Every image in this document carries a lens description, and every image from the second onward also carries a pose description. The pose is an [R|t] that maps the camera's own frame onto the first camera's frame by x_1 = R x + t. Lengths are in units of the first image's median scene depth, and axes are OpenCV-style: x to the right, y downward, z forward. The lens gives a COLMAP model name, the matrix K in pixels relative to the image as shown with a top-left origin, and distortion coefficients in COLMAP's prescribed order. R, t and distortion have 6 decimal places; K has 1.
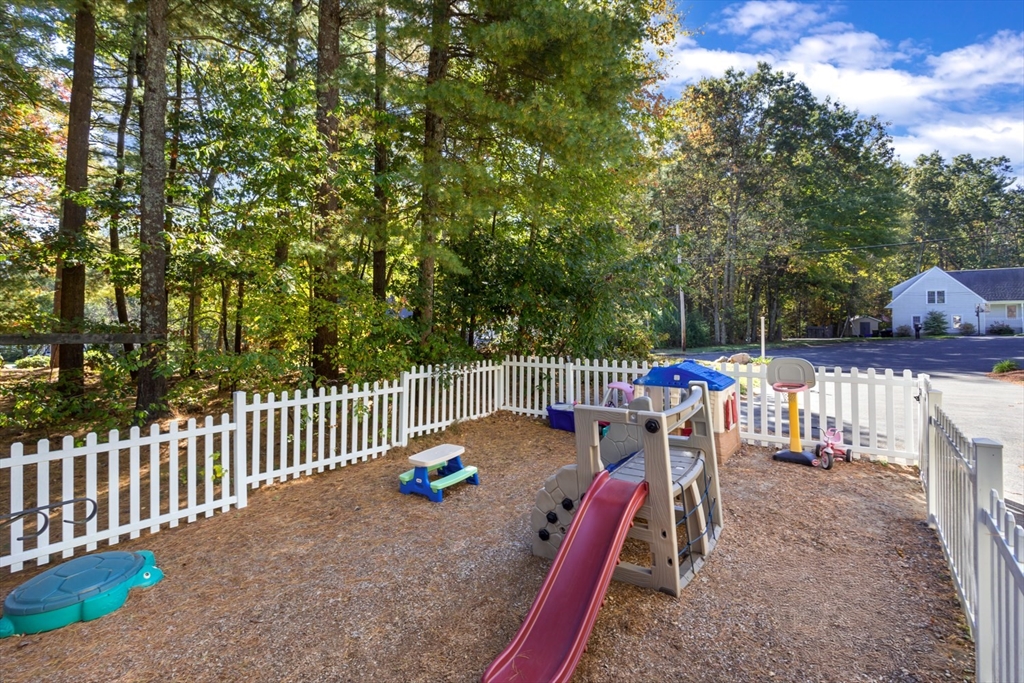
lens RADIAL K [[505.7, 0, 518.1], [0, 505.7, 339.1], [0, 0, 1]] dist [0.000201, -0.000209]
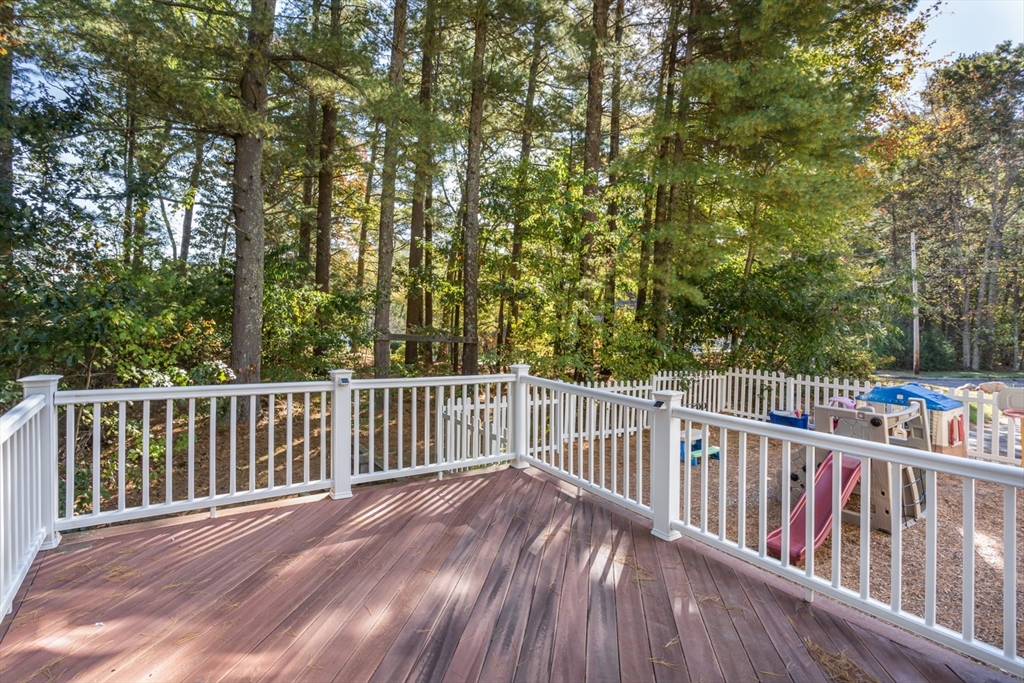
lens RADIAL K [[474.8, 0, 514.8], [0, 474.8, 331.1], [0, 0, 1]] dist [0.008859, 0.000327]
pose [[0.925669, 0.039579, -0.376257, -0.079666], [-0.049982, 0.998589, -0.017924, -0.009690], [0.375017, 0.035398, 0.926342, -0.283527]]
